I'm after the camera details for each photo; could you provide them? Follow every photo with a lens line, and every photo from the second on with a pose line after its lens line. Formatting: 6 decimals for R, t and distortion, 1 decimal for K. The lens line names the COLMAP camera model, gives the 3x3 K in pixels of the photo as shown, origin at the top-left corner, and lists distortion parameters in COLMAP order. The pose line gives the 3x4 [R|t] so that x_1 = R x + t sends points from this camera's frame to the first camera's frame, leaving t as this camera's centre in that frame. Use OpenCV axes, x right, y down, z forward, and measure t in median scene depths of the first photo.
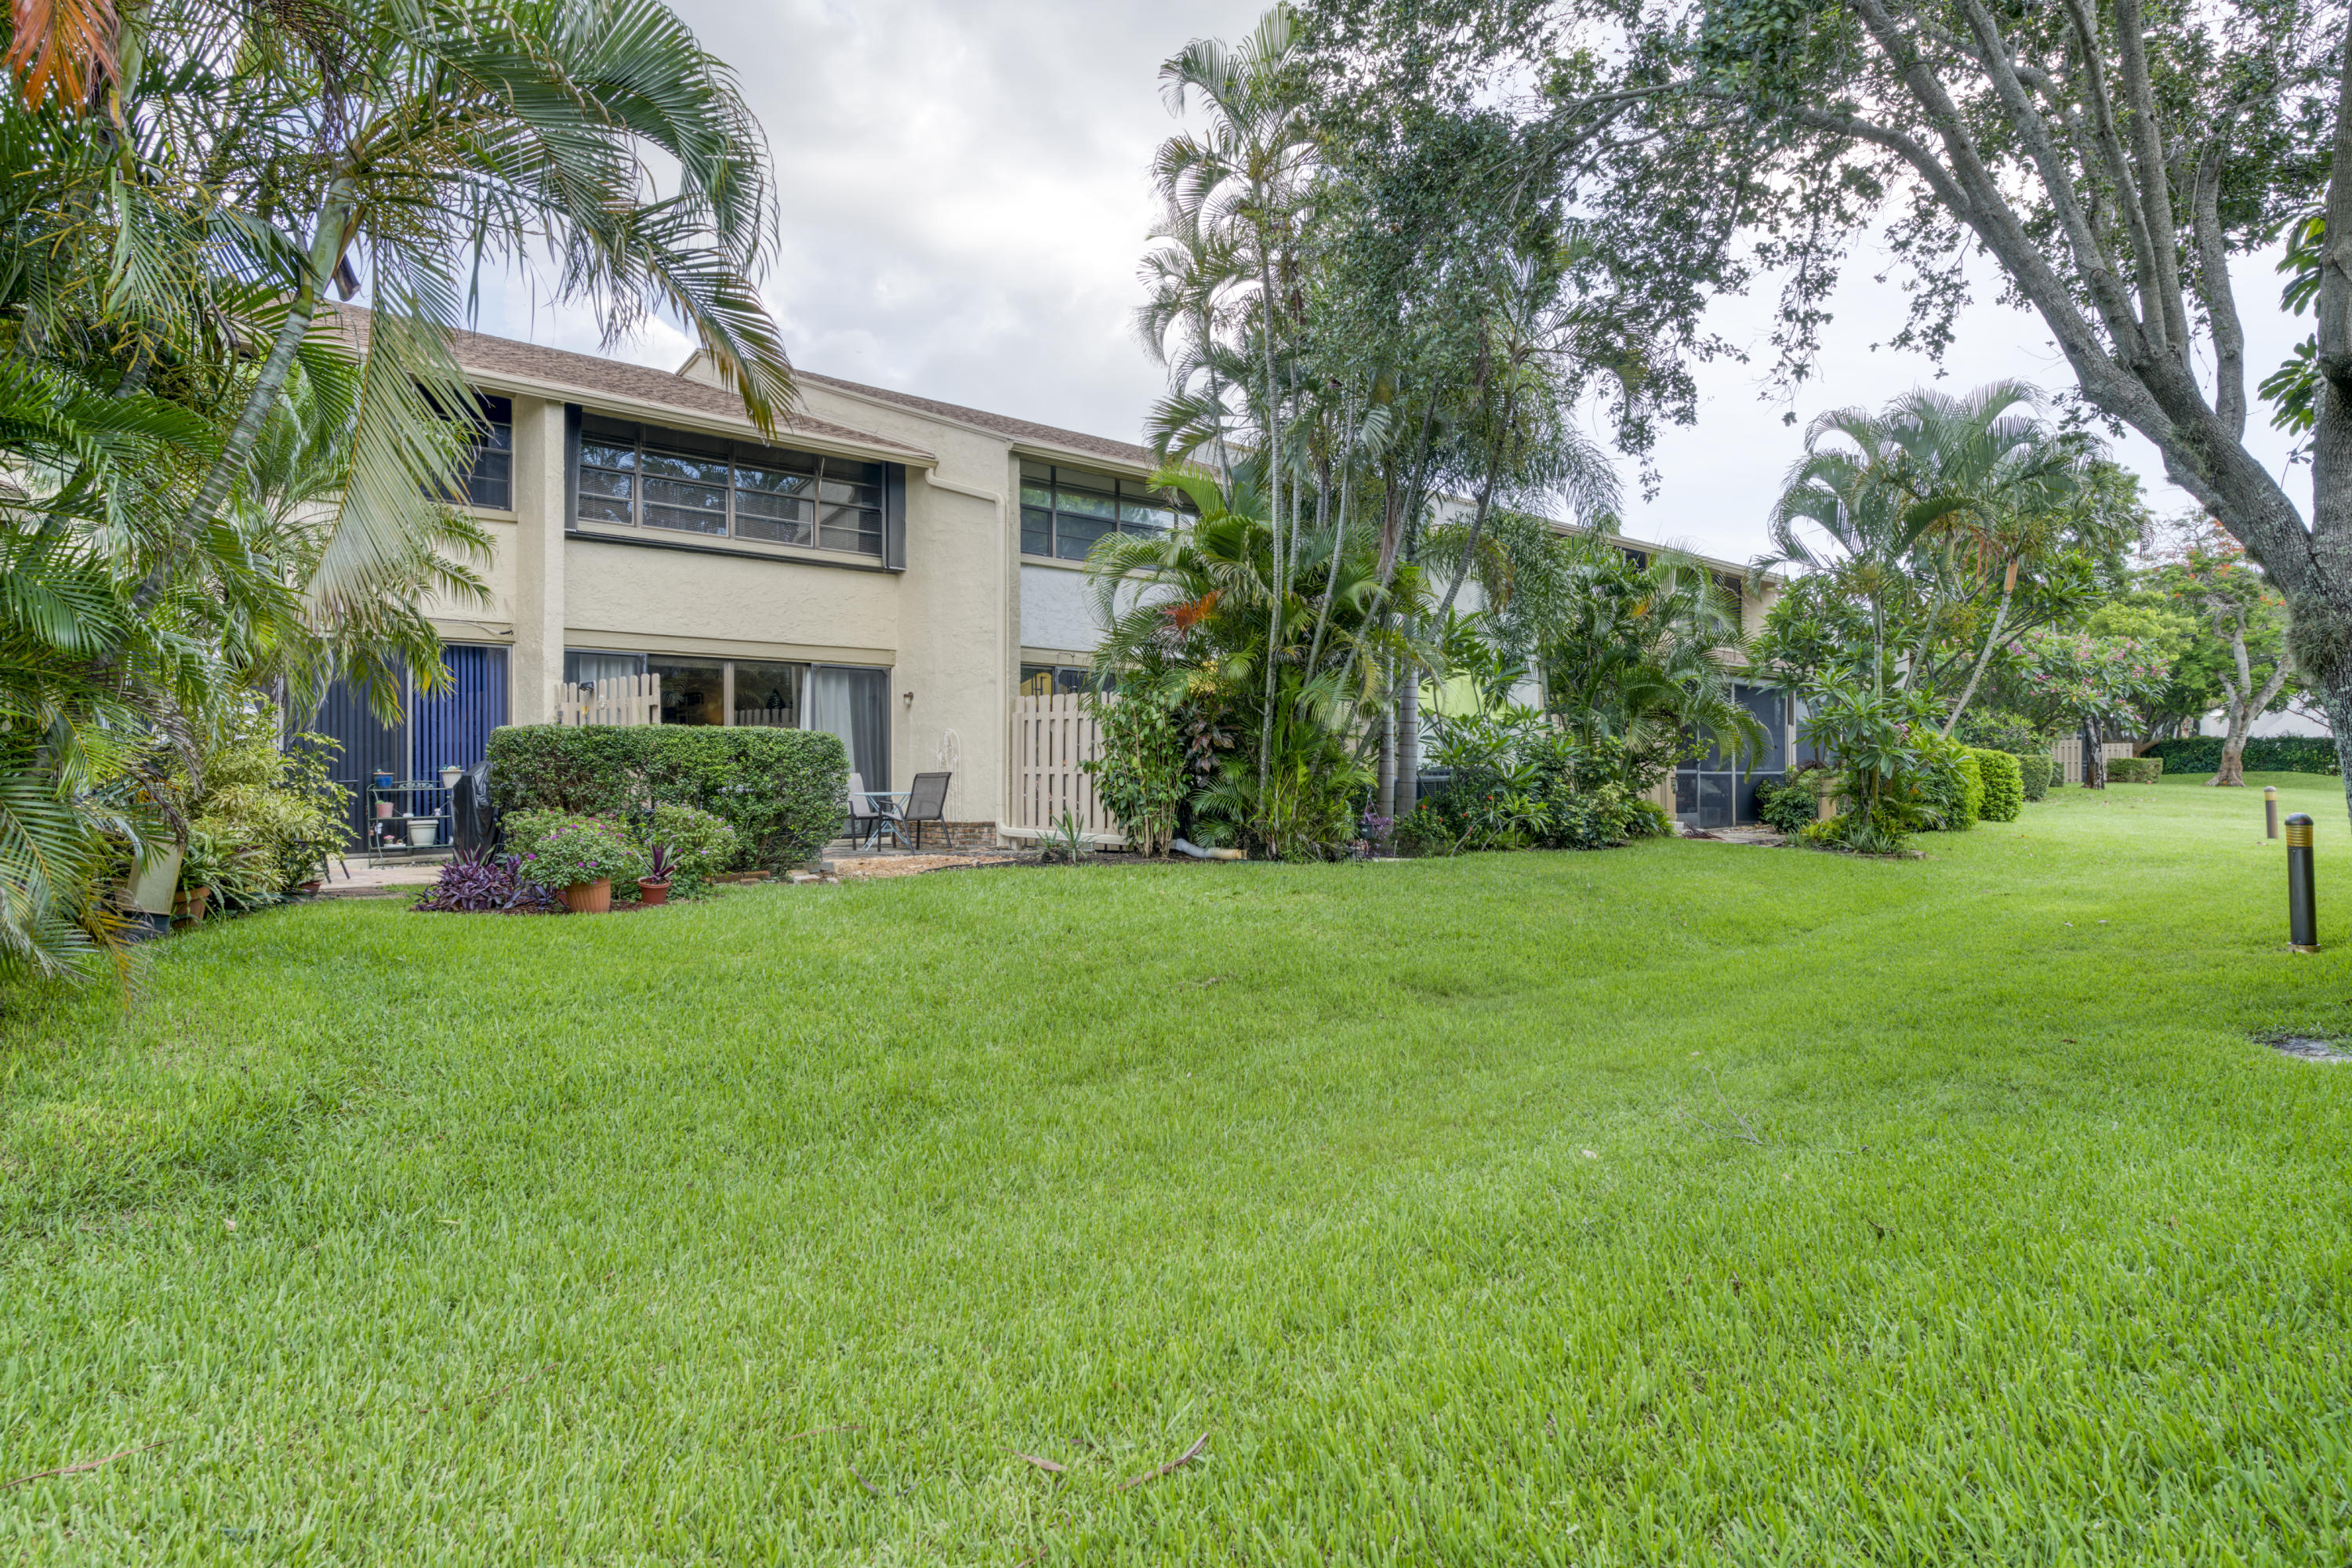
lens RADIAL K [[1462.9, 0, 1172.6], [0, 1462.9, 781.1], [0, 0, 1]] dist [-0.001095, 0.000033]
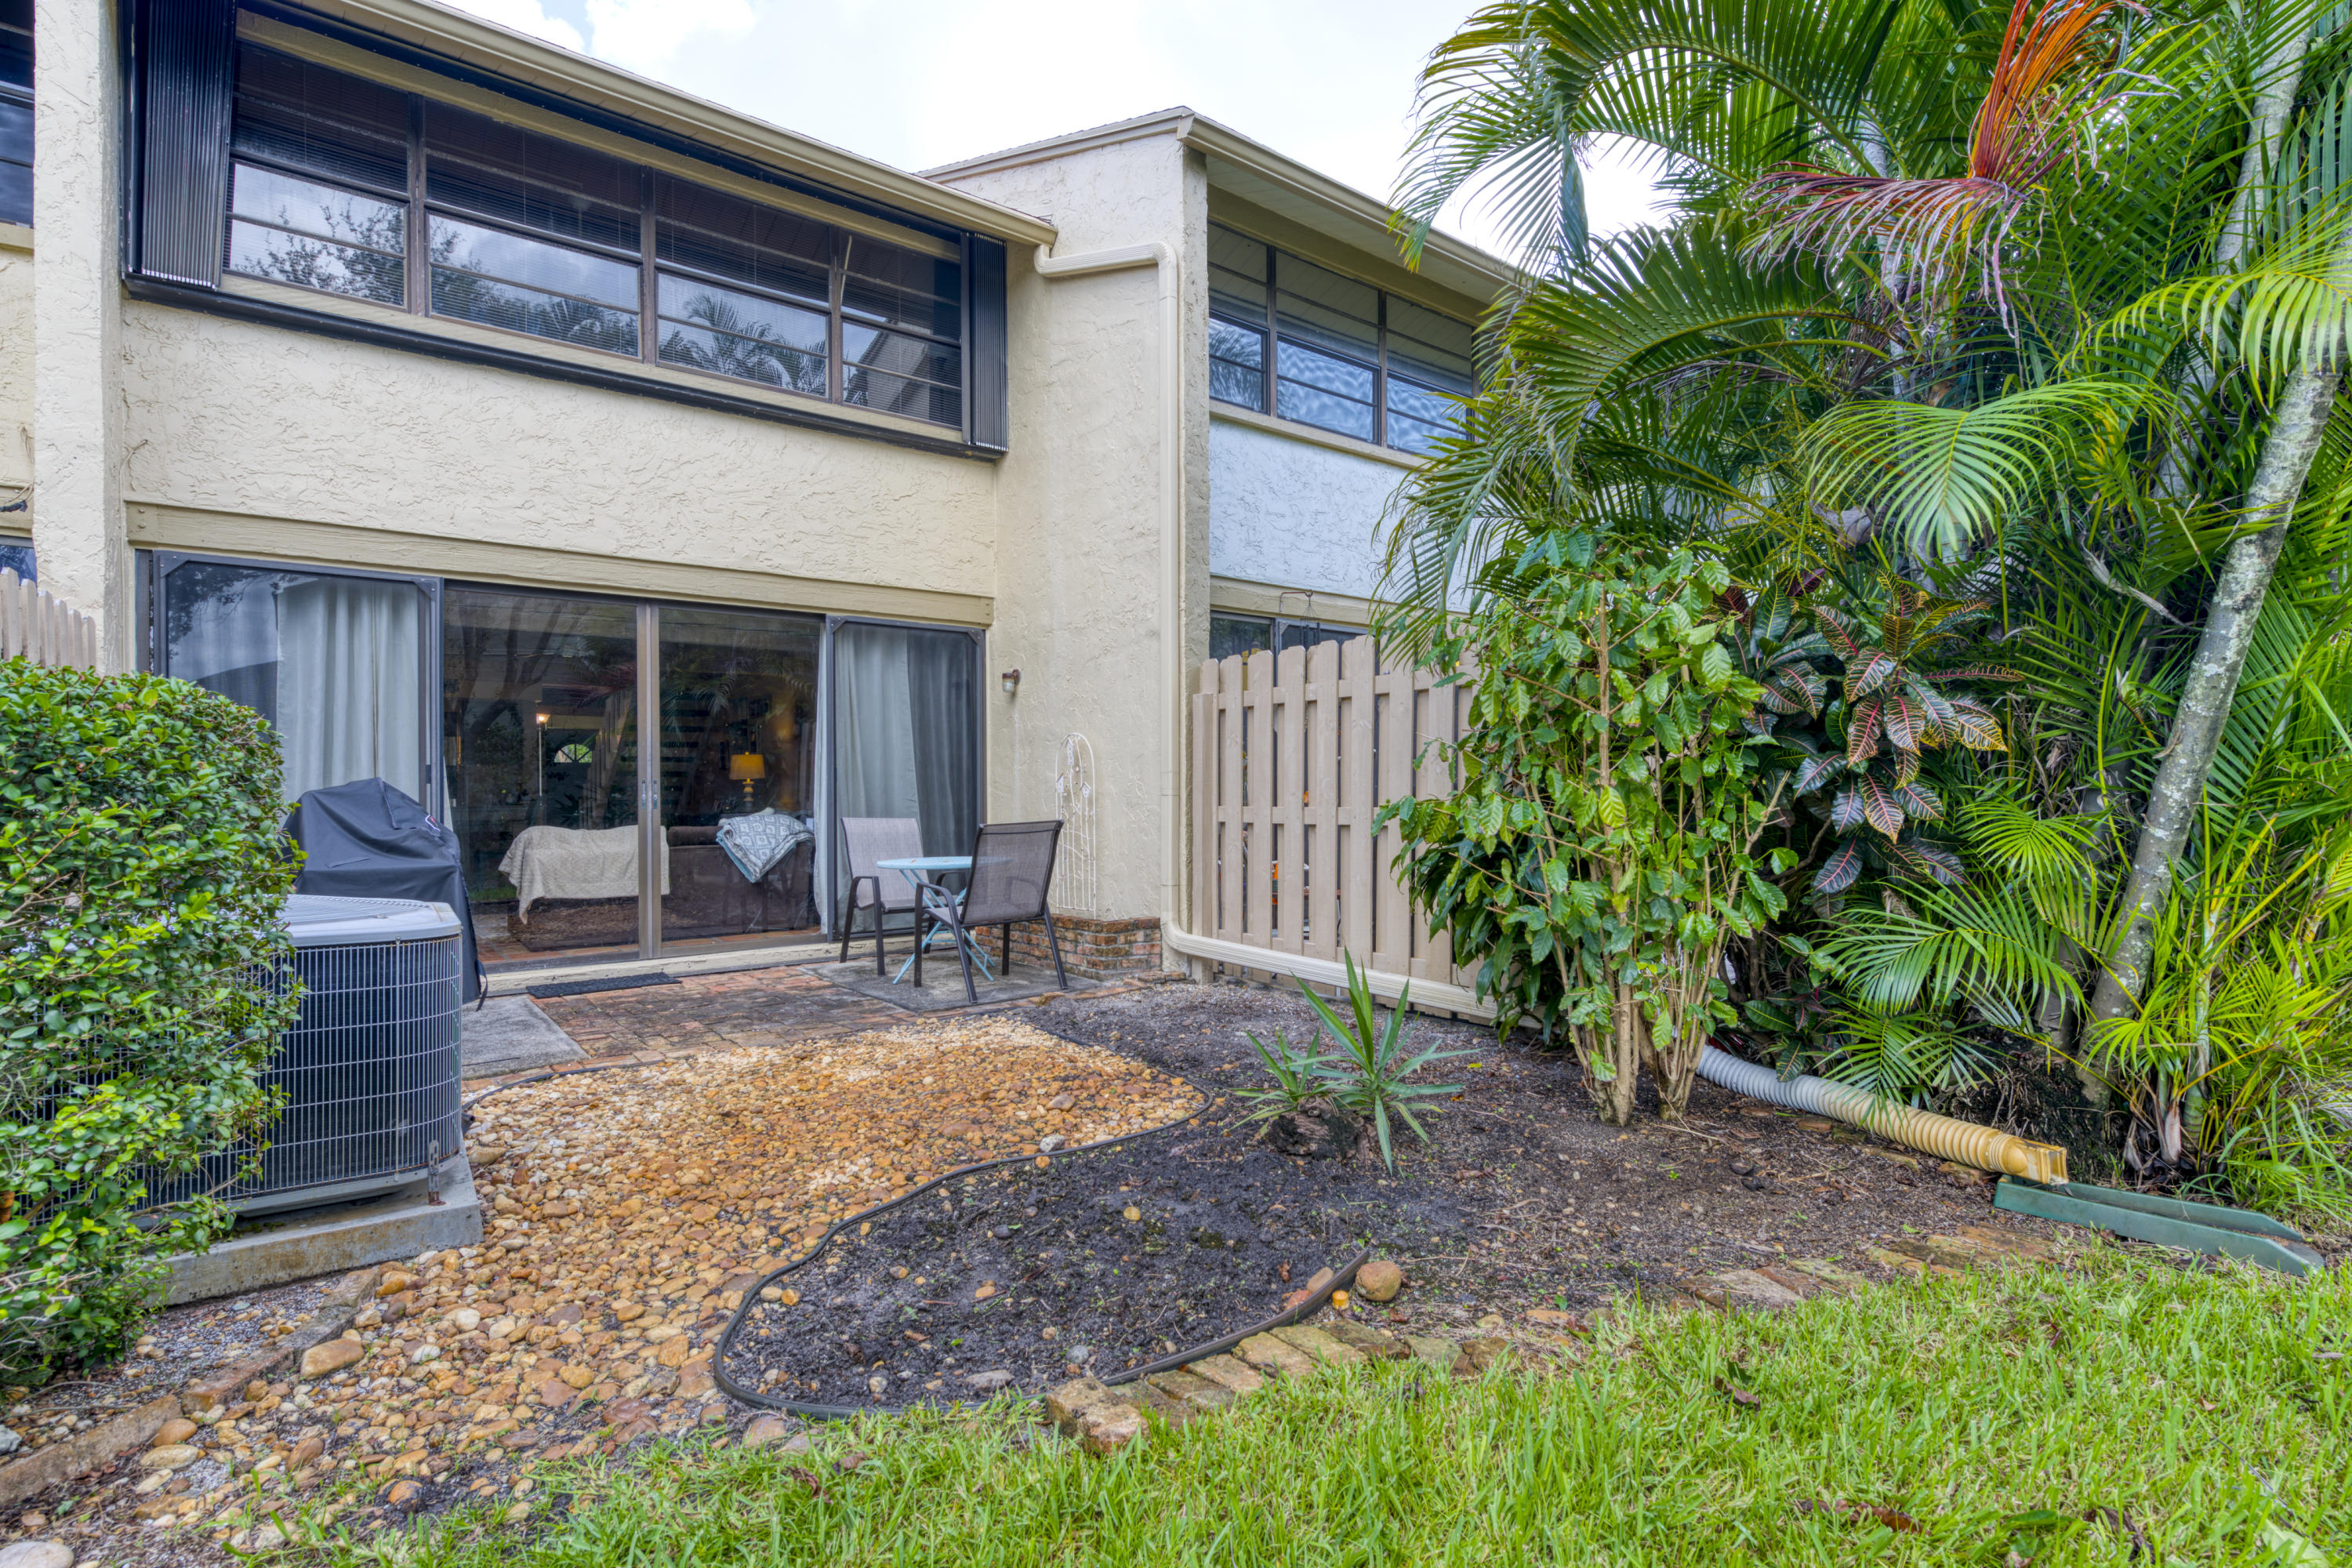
lens RADIAL K [[1143.6, 0, 1173.8], [0, 1143.6, 792.7], [0, 0, 1]] dist [0.000132, -0.000066]
pose [[0.988902, -0.004481, -0.148501, -0.057032], [0.003445, 0.999968, -0.007232, -0.011088], [0.148529, 0.006640, 0.988886, 0.593885]]
